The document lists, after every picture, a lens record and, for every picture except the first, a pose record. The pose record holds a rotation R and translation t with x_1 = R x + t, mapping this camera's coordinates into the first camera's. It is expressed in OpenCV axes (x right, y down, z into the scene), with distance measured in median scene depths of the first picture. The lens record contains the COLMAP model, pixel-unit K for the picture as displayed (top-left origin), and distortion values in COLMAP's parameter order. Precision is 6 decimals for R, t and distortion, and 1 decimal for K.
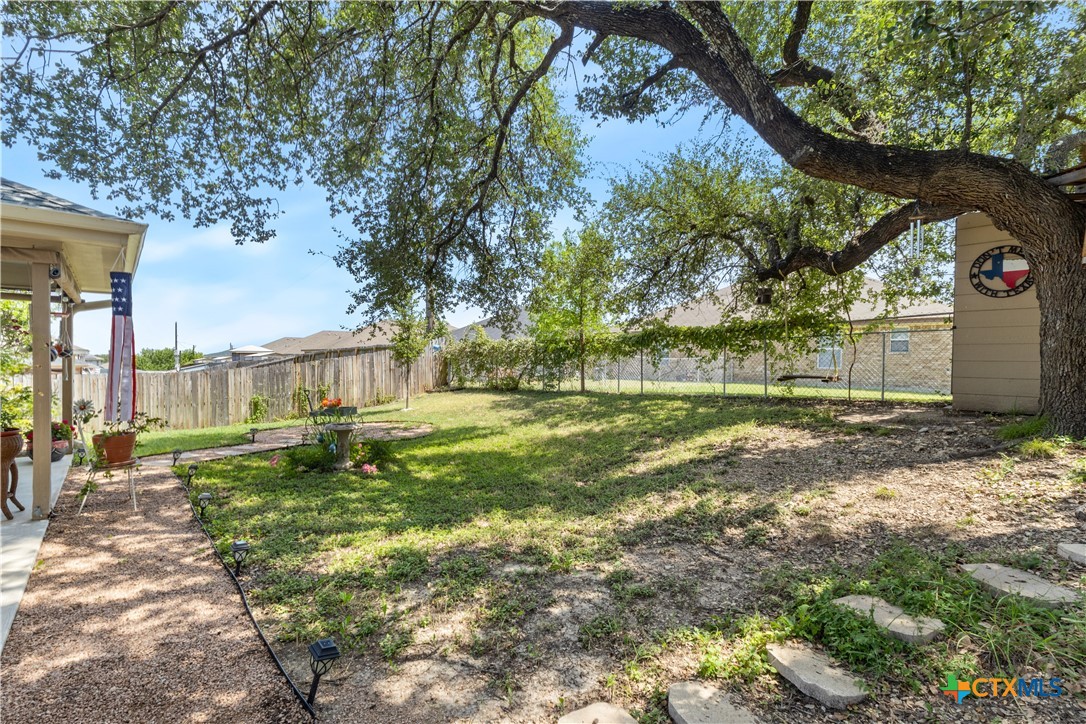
lens RADIAL K [[483.9, 0, 537.6], [0, 483.9, 360.1], [0, 0, 1]] dist [-0.000127, 0.000160]
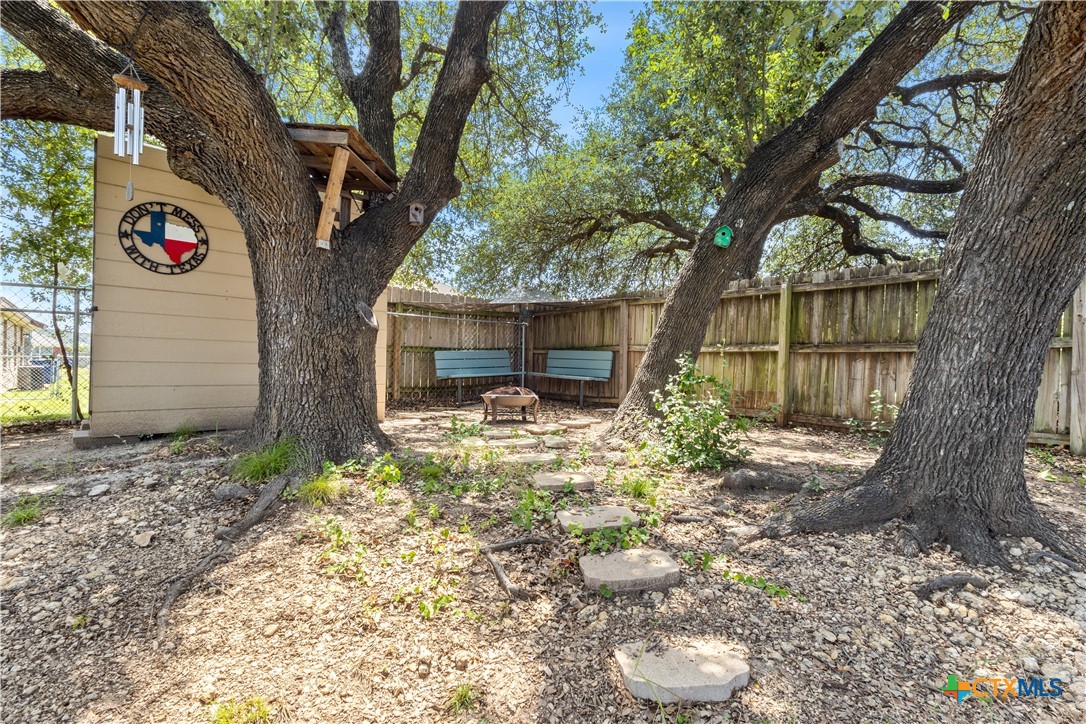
lens RADIAL K [[483.9, 0, 537.6], [0, 483.9, 360.1], [0, 0, 1]] dist [-0.000127, 0.000160]
pose [[-0.073152, -0.002177, 0.997318, 0.196077], [-0.011512, 0.999933, 0.001339, -0.008648], [-0.997254, -0.011383, -0.073173, 0.482901]]
